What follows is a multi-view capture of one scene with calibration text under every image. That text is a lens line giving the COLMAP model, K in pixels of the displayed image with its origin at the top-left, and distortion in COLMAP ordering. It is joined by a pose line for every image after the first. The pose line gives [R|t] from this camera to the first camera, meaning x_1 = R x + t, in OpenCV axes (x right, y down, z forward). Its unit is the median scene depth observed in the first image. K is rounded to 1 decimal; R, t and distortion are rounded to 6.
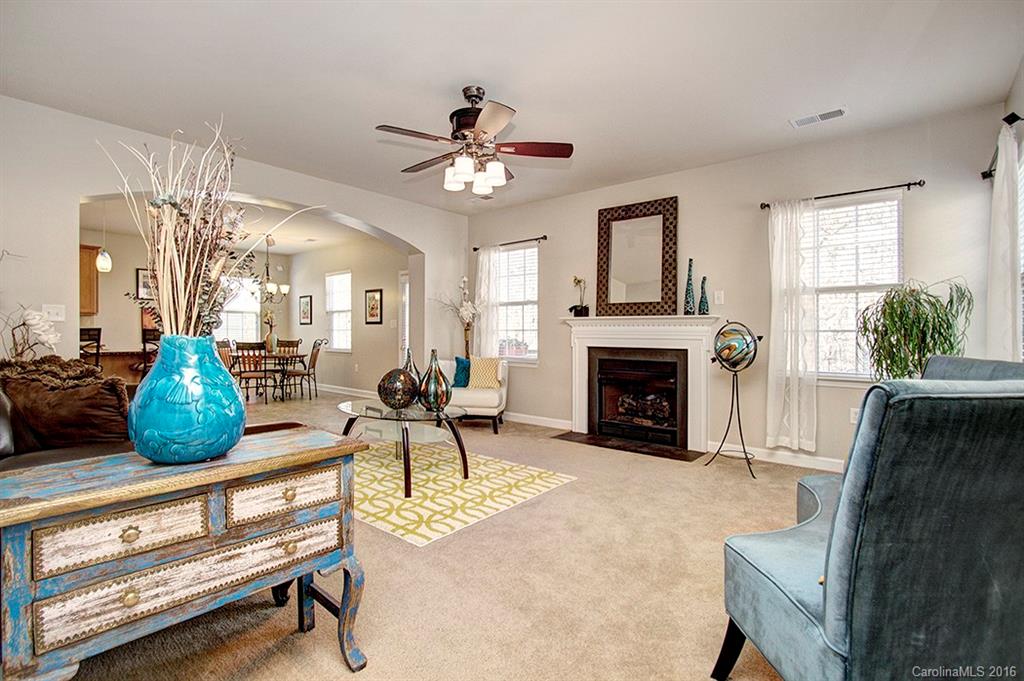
lens RADIAL K [[480.6, 0, 515.0], [0, 480.6, 329.0], [0, 0, 1]] dist [-0.001080, -0.000044]
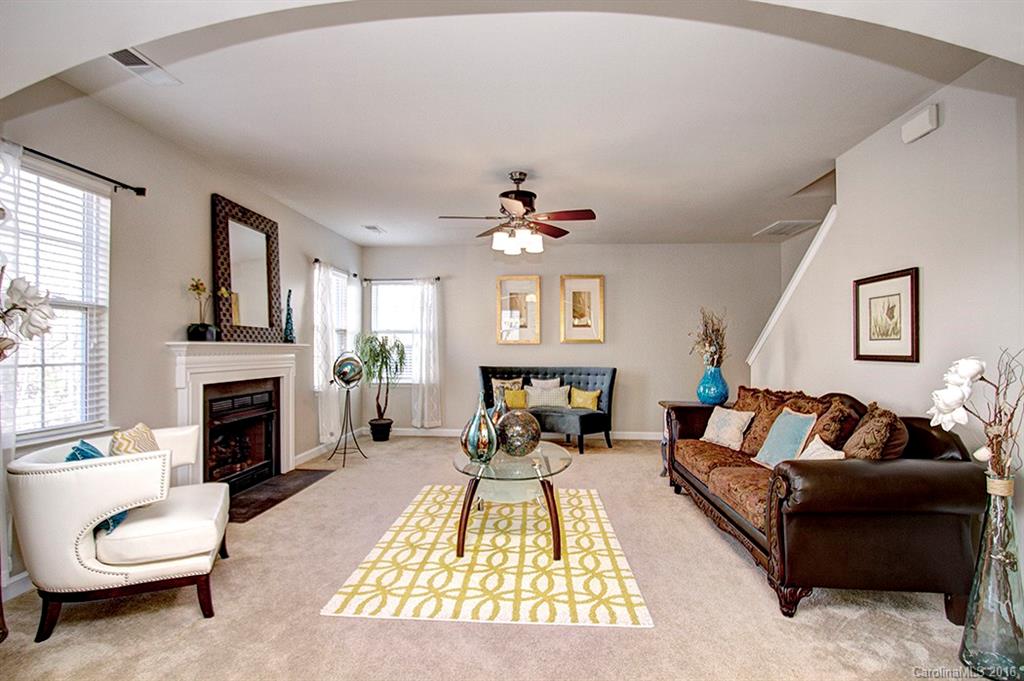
lens RADIAL K [[476.0, 0, 512.0], [0, 476.0, 340.5], [0, 0, 1]] dist [-0.003279, -0.000214]
pose [[-0.552595, 0.022308, 0.833151, -0.697016], [0.003163, 0.999691, -0.024670, -0.007921], [-0.833444, -0.010997, -0.552495, 1.067953]]
